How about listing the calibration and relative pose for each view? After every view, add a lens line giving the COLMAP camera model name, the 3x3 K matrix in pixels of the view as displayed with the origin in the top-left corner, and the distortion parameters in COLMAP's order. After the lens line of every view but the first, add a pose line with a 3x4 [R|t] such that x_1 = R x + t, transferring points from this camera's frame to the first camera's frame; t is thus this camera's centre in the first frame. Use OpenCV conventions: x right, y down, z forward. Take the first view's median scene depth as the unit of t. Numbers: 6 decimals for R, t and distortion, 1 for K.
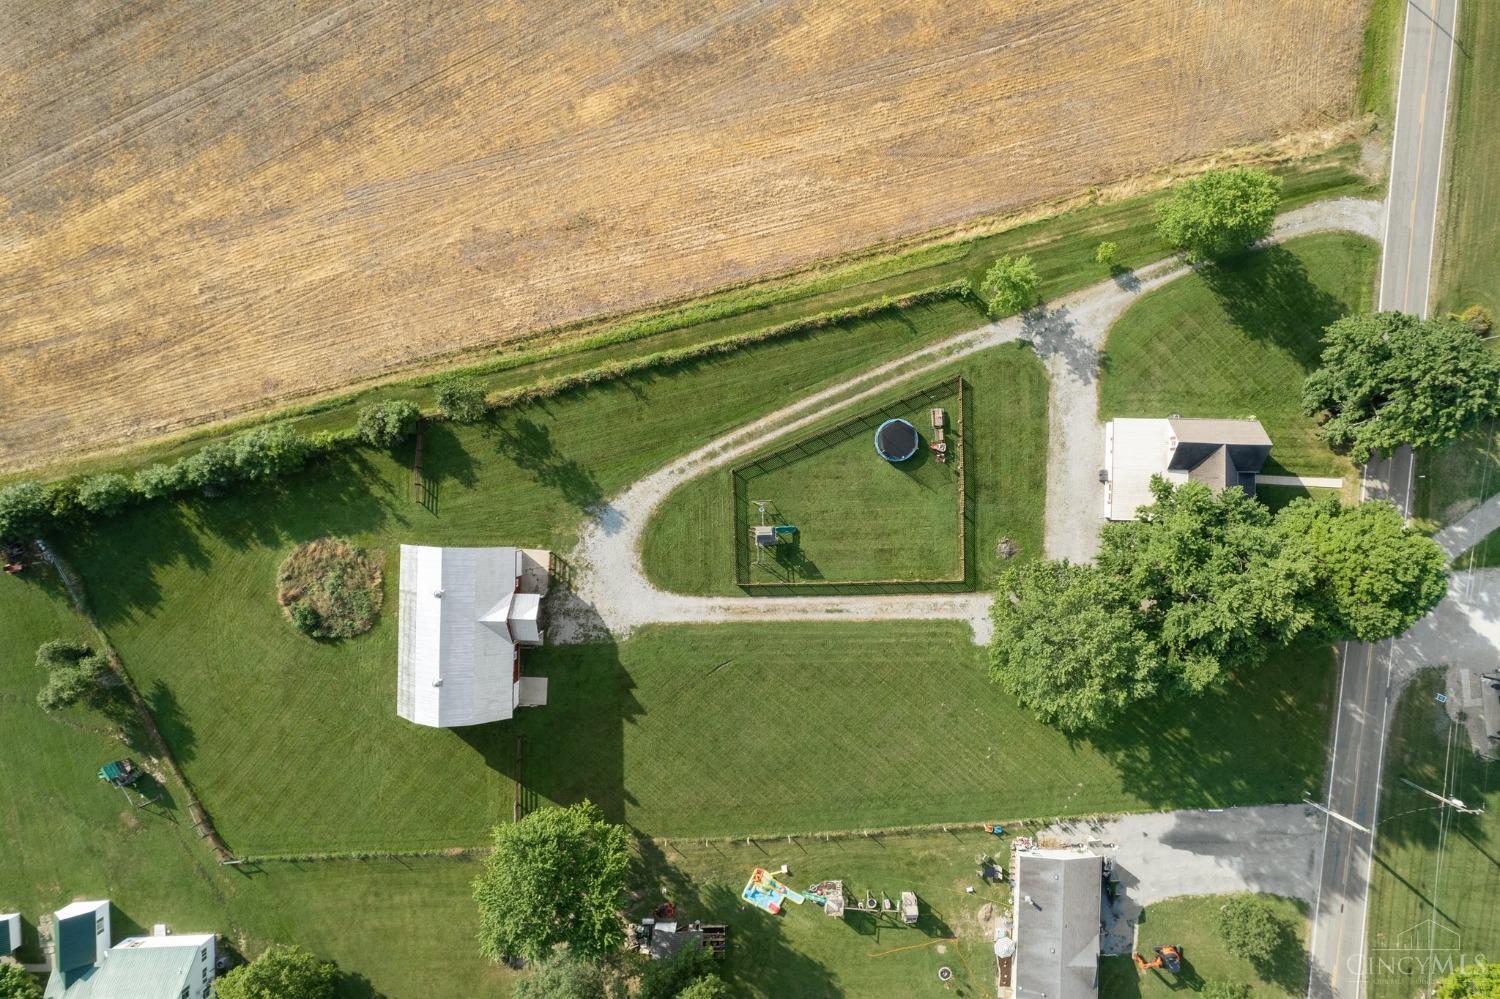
lens RADIAL K [[955.2, 0, 756.5], [0, 955.2, 502.4], [0, 0, 1]] dist [-0.073696, 0.059042]
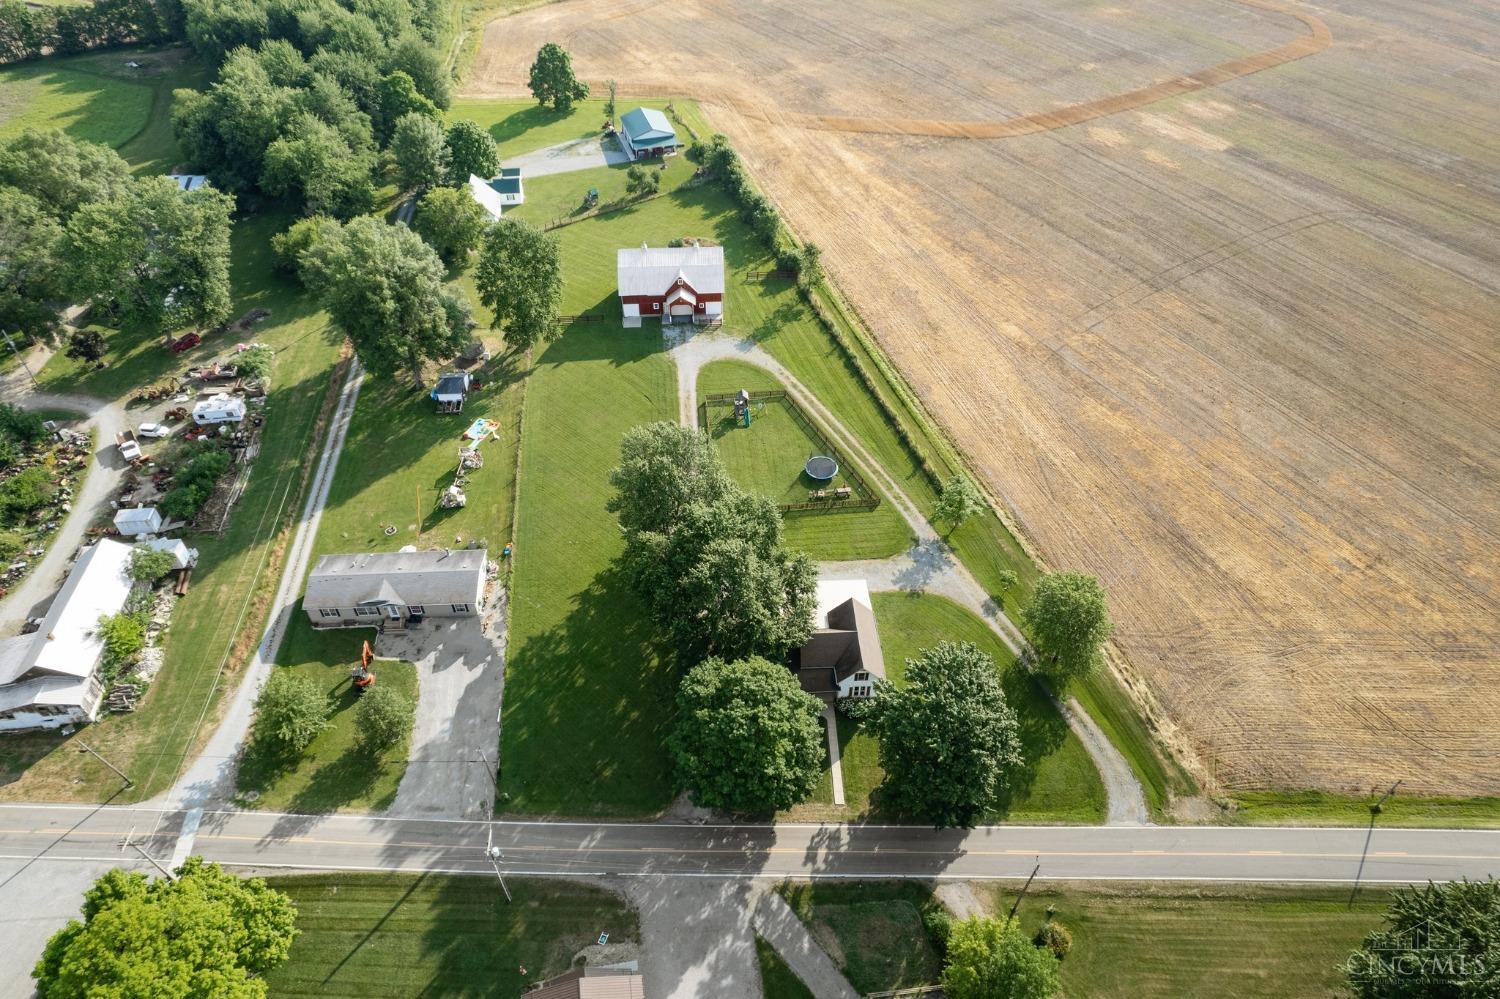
lens RADIAL K [[955.2, 0, 756.5], [0, 955.2, 502.4], [0, 0, 1]] dist [-0.073696, 0.059042]
pose [[0.080452, 0.683390, -0.725607, 1.109701], [-0.996742, 0.059301, -0.054663, 0.096937], [0.005673, 0.727641, 0.685934, 0.138403]]
